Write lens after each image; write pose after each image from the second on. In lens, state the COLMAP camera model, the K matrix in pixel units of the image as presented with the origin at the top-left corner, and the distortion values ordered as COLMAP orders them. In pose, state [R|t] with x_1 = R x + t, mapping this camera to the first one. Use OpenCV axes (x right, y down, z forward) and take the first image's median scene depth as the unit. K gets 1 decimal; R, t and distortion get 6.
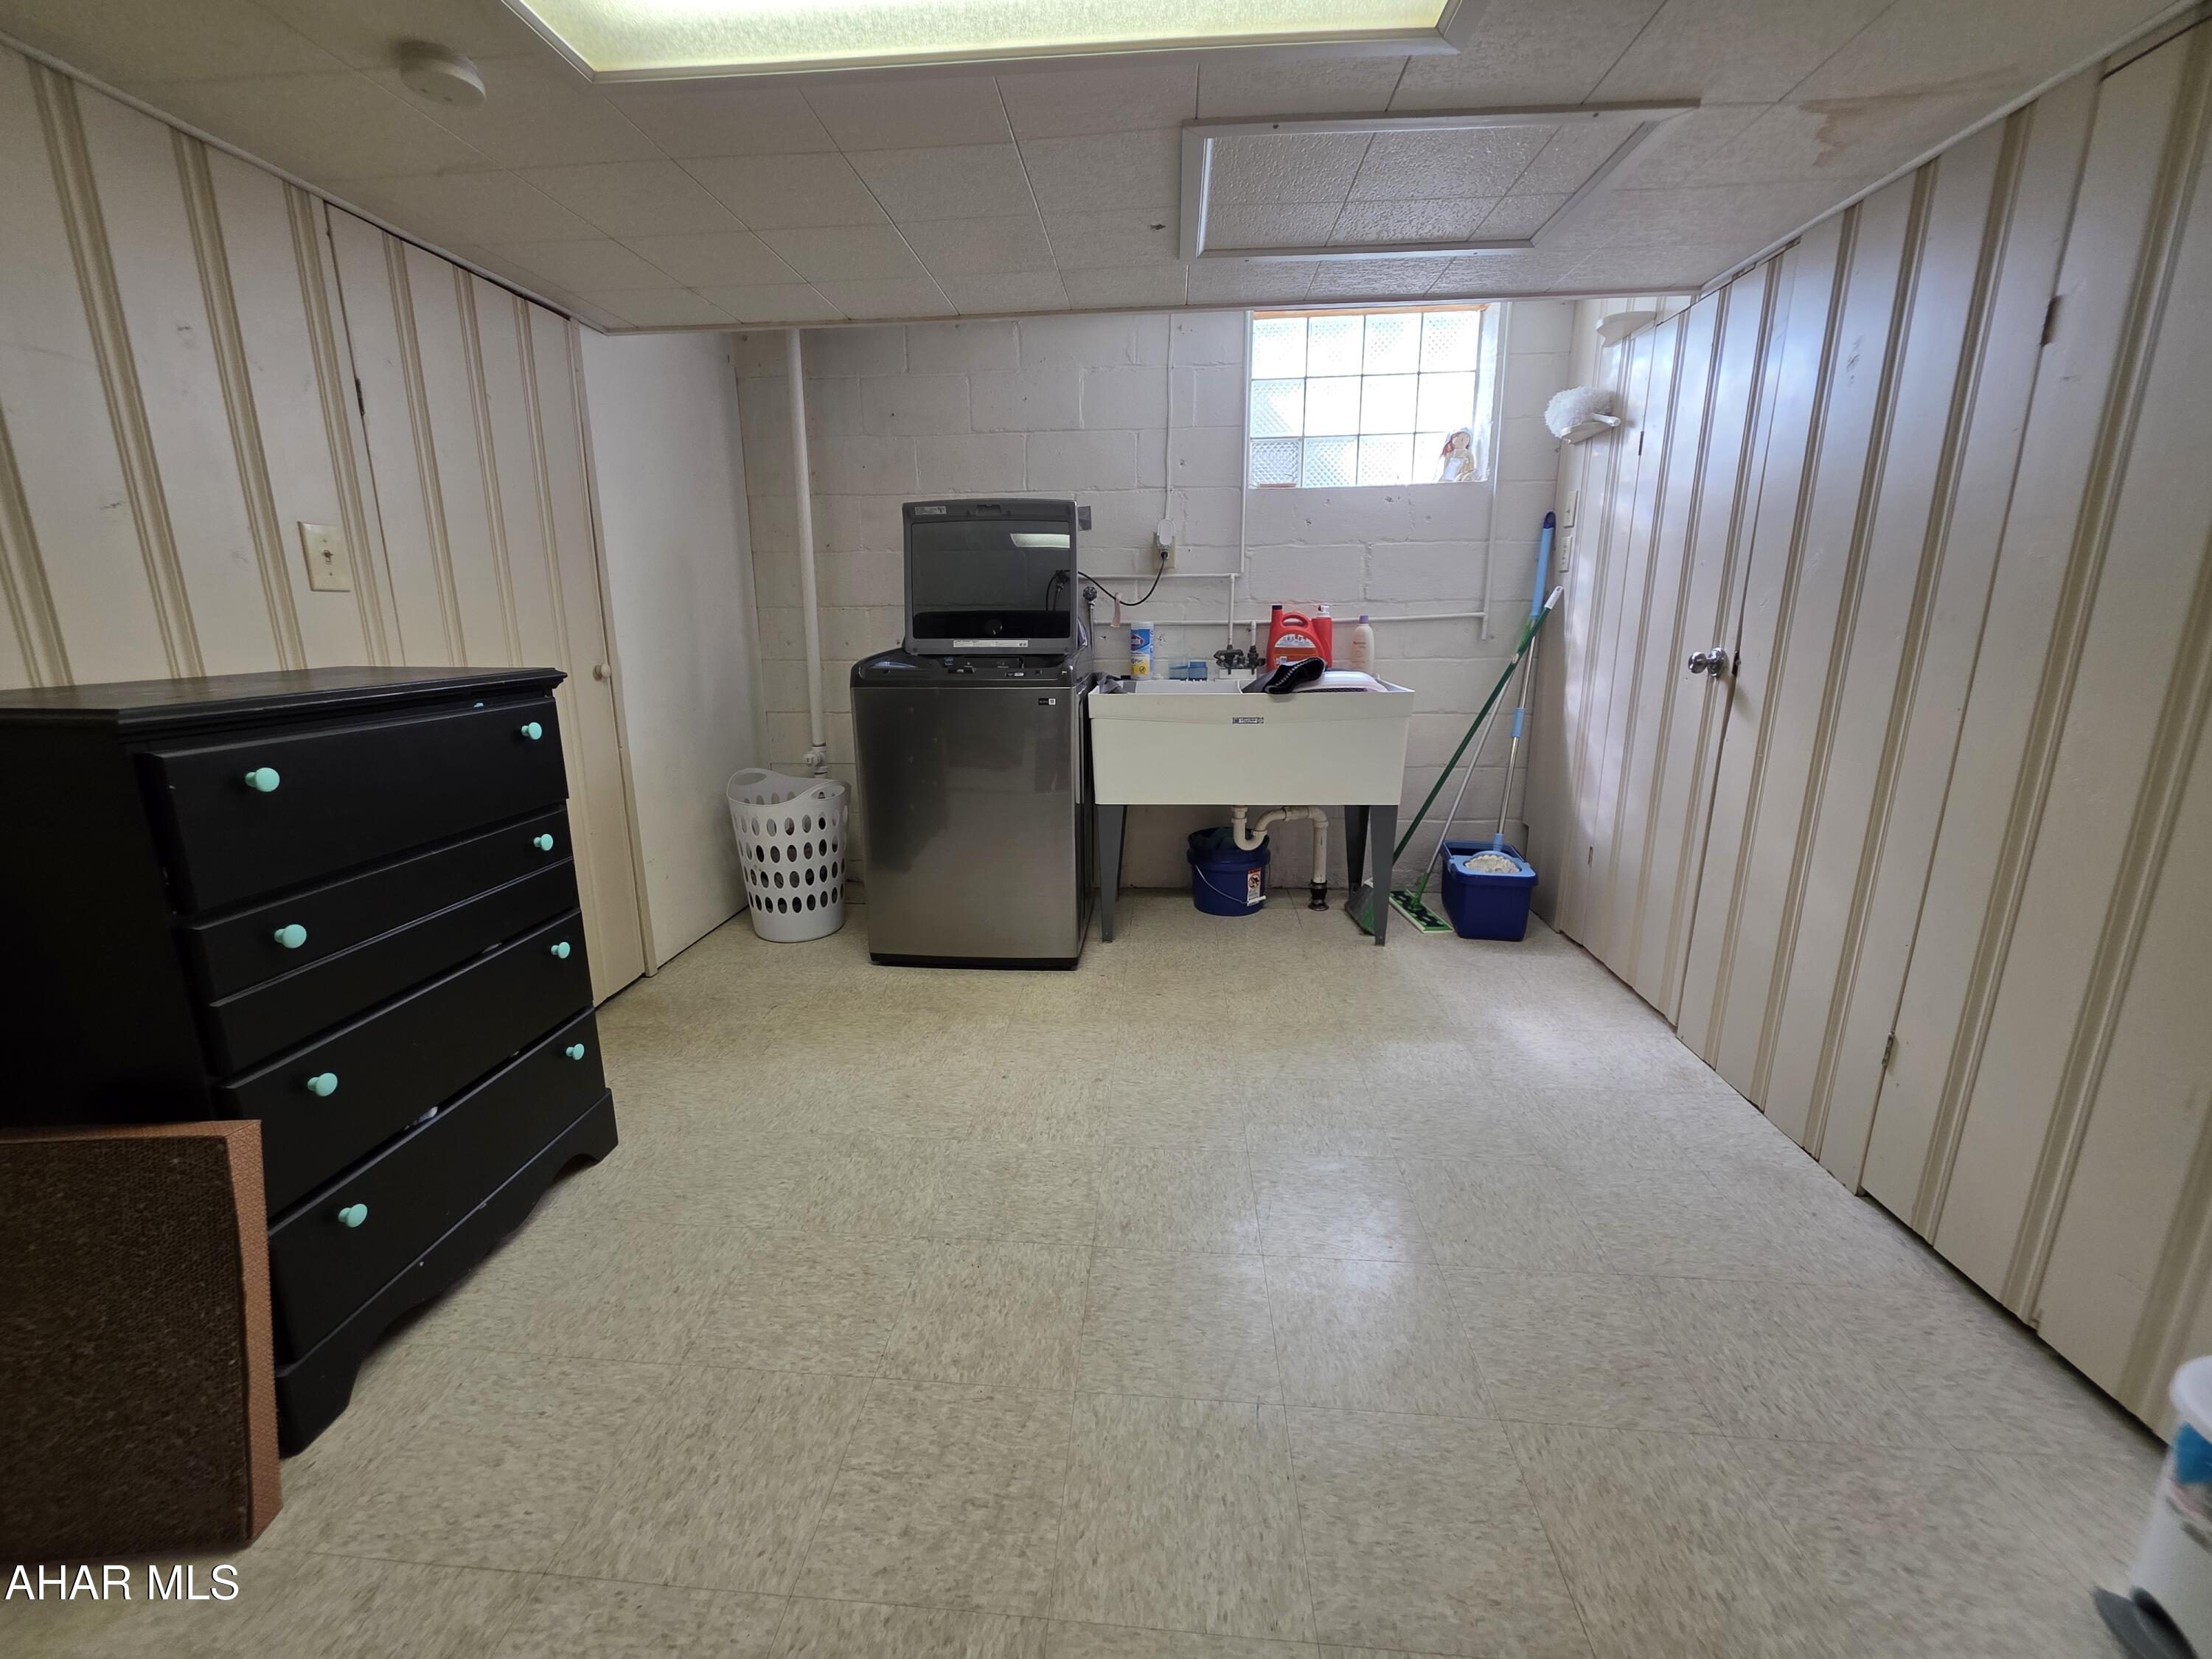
lens RADIAL K [[876.8, 0, 1080.0], [0, 876.8, 821.3], [0, 0, 1]] dist [0.001562, -0.000127]
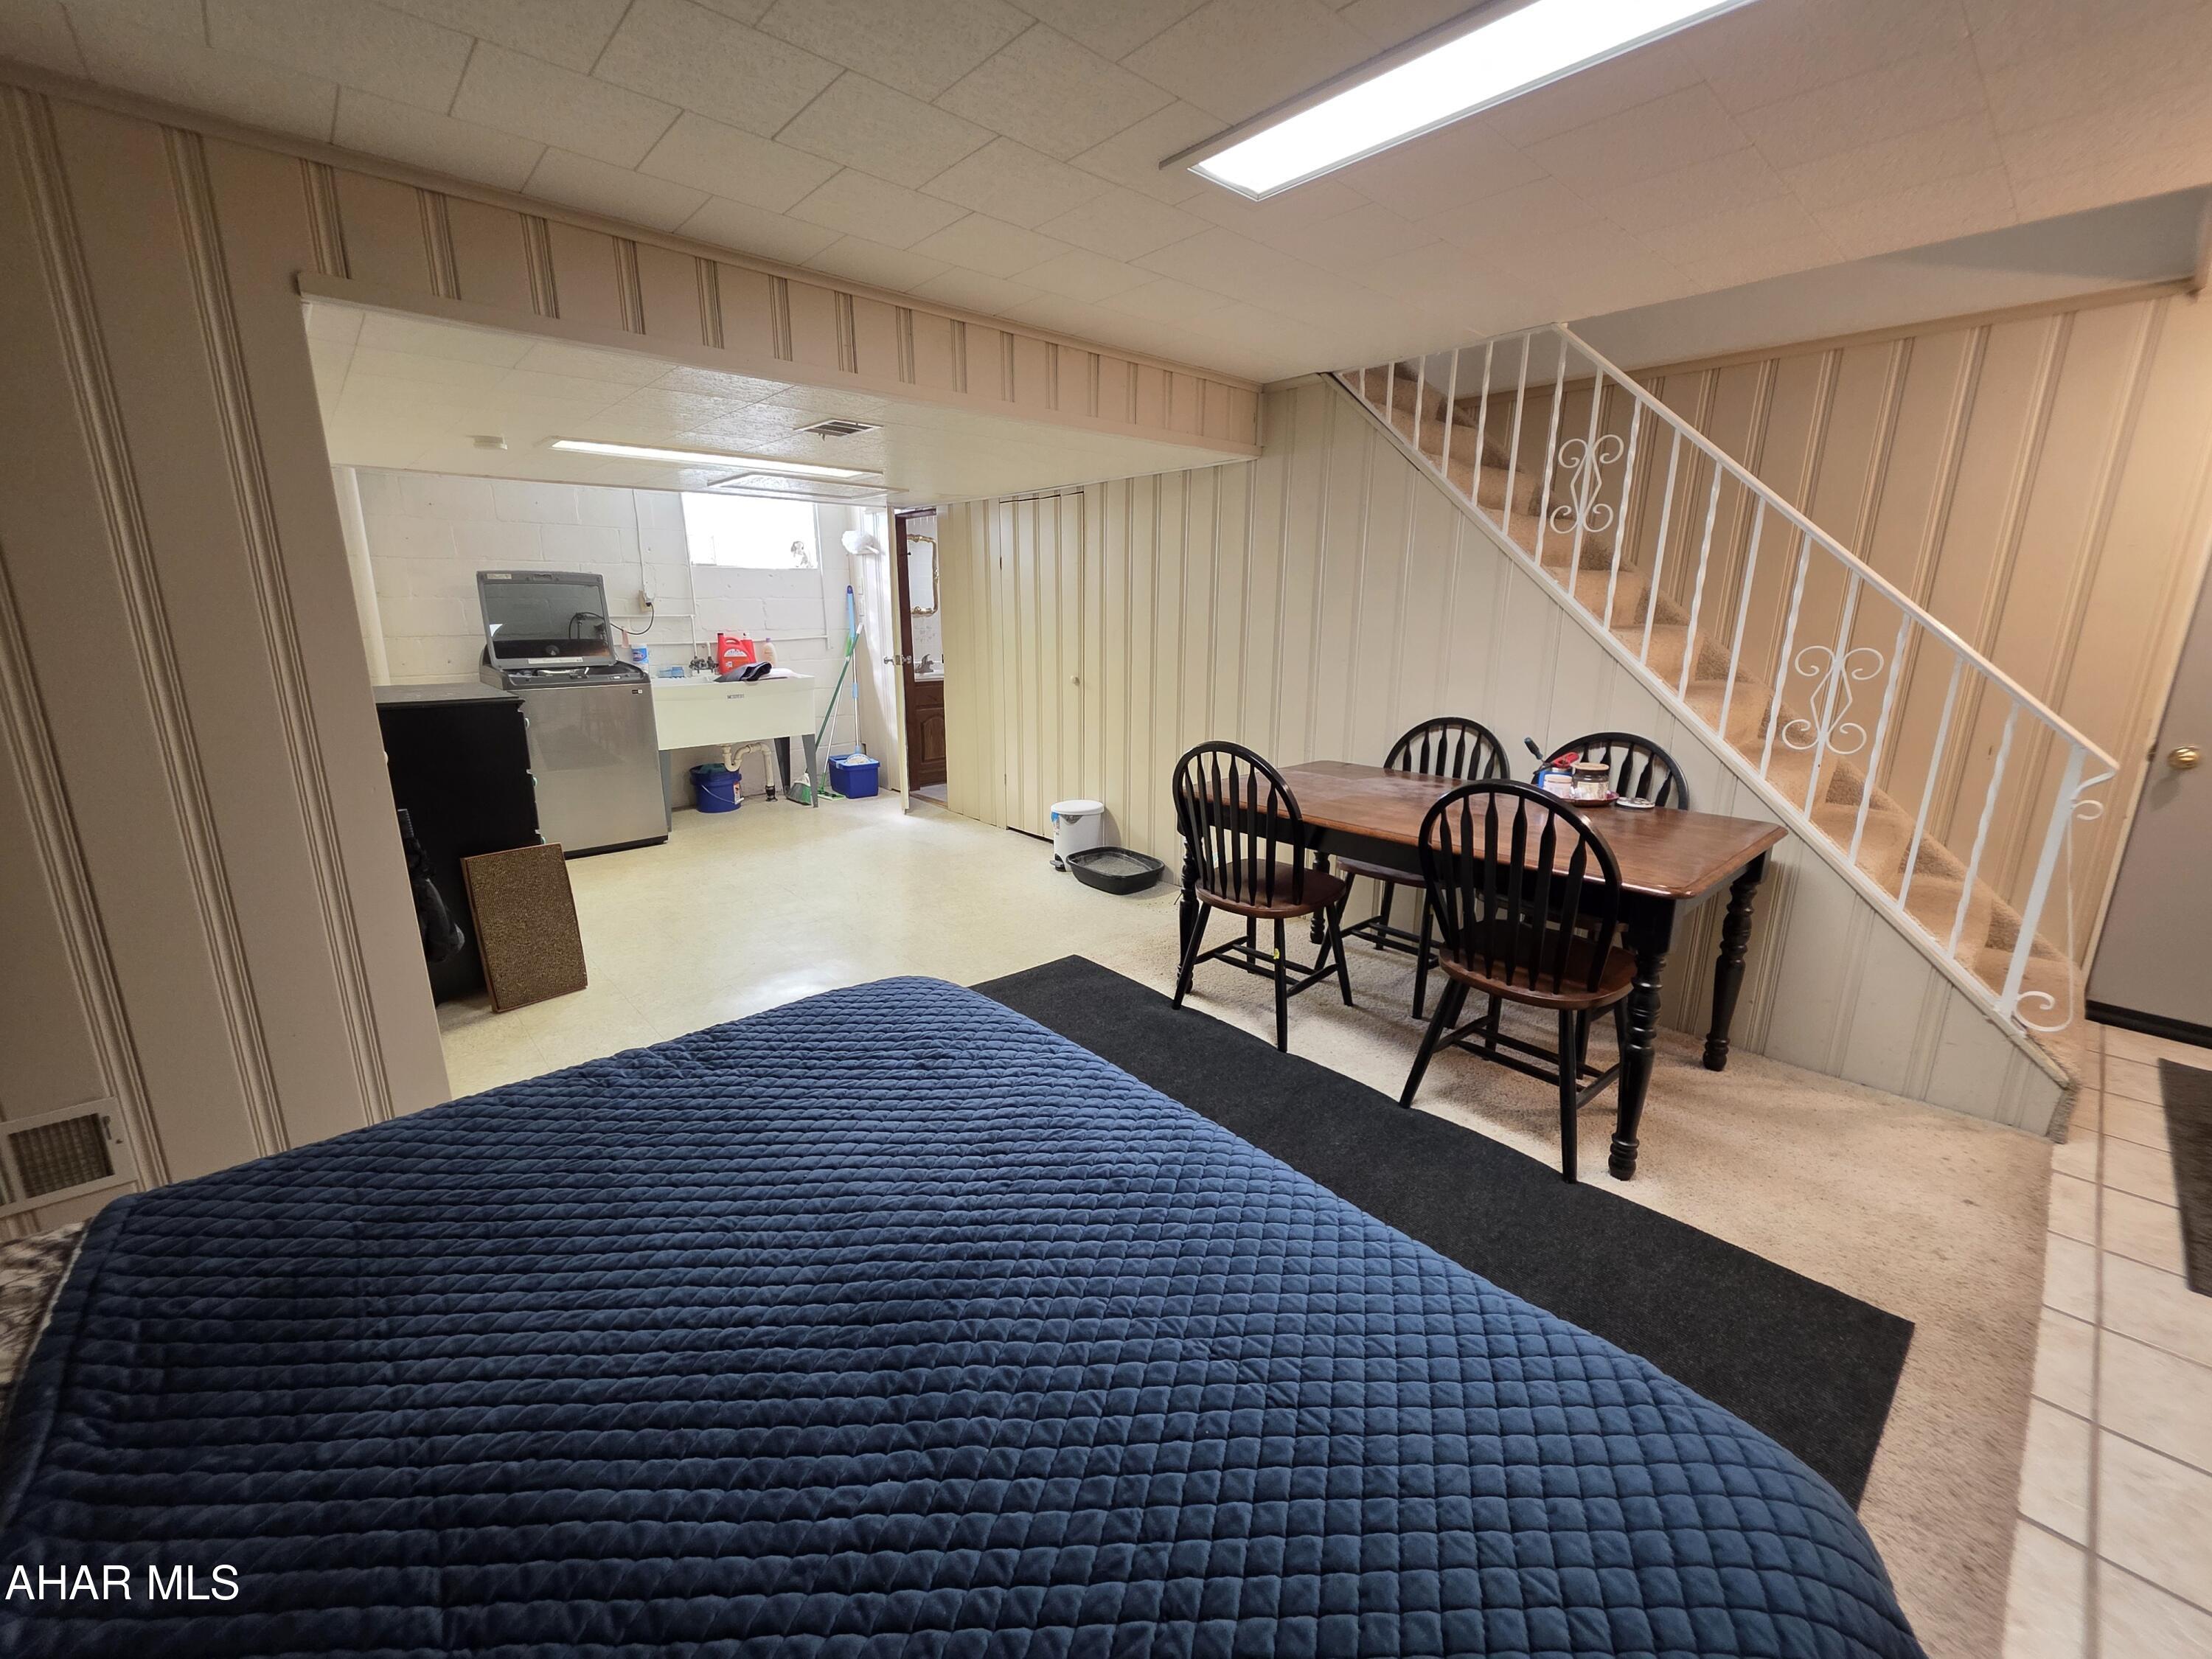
lens RADIAL K [[880.7, 0, 1099.3], [0, 880.7, 819.2], [0, 0, 1]] dist [0.002027, -0.002980]
pose [[0.675550, -0.163826, 0.718884, -0.632483], [0.164591, 0.983907, 0.069552, 0.131697], [-0.718709, 0.071335, 0.691642, -0.791794]]
